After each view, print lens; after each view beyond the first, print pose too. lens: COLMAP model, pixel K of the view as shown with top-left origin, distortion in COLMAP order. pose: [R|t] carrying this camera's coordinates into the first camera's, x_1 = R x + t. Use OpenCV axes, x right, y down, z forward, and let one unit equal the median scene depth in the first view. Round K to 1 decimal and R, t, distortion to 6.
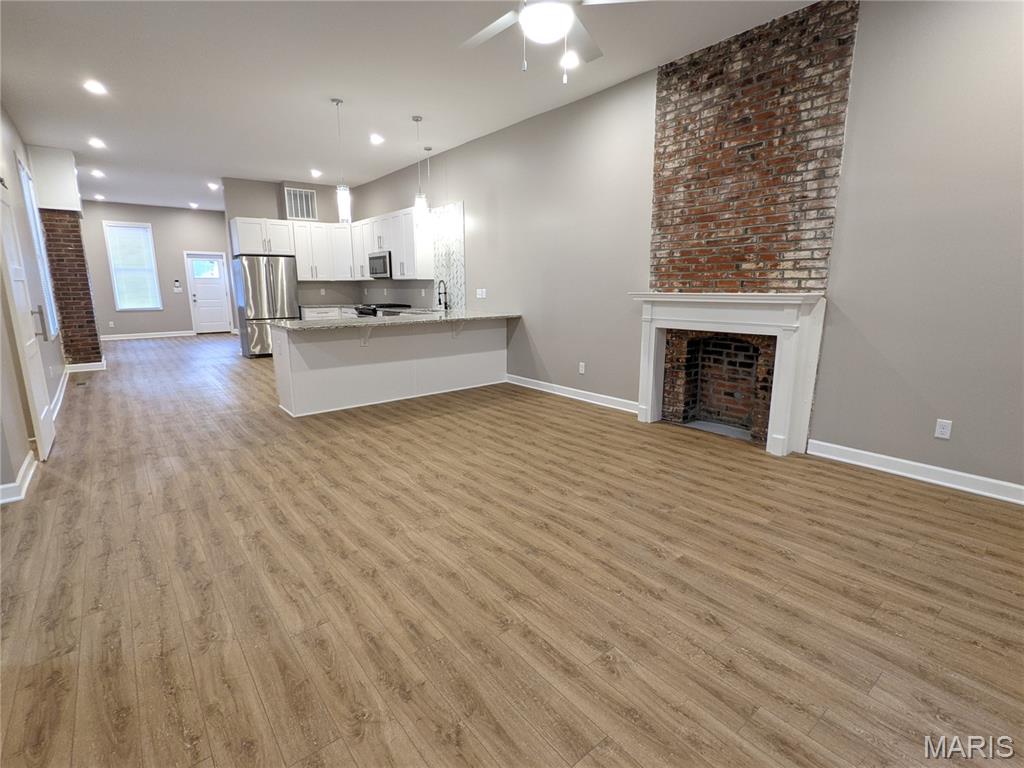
lens RADIAL K [[497.3, 0, 514.3], [0, 497.3, 382.3], [0, 0, 1]] dist [-0.004014, 0.003488]
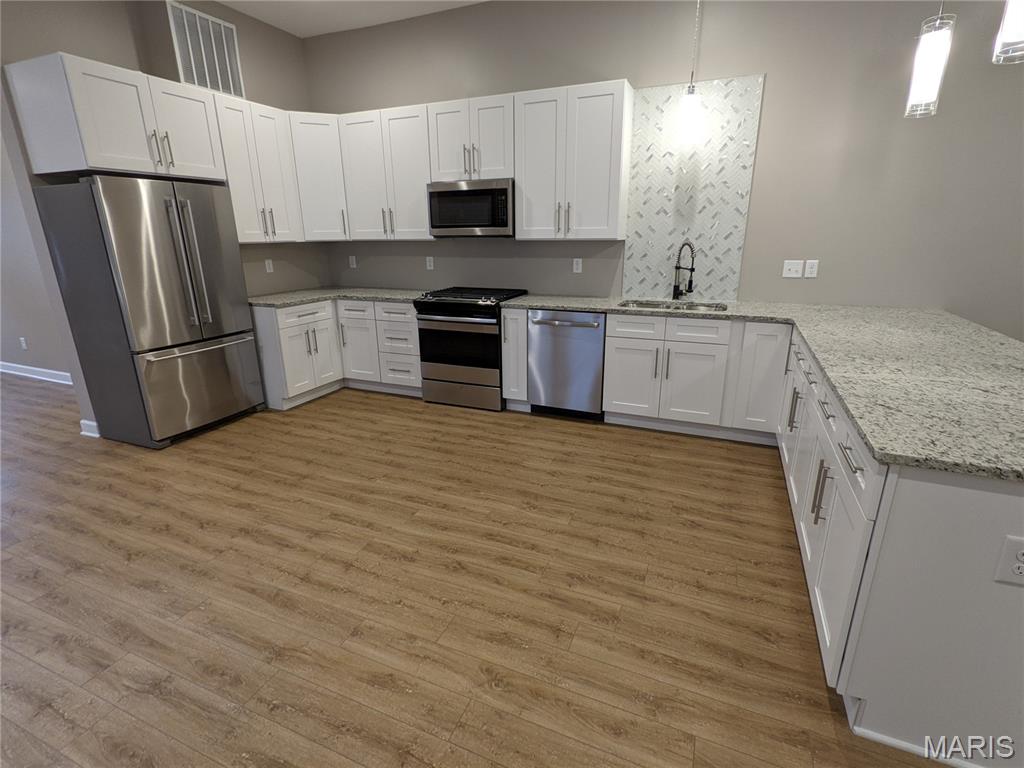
lens RADIAL K [[497.3, 0, 514.3], [0, 497.3, 381.9], [0, 0, 1]] dist [-0.004014, 0.003488]
pose [[0.880468, -0.141187, 0.452594, -0.912795], [0.097084, 0.988092, 0.119371, -0.241317], [-0.464058, -0.061163, 0.883691, 1.062891]]
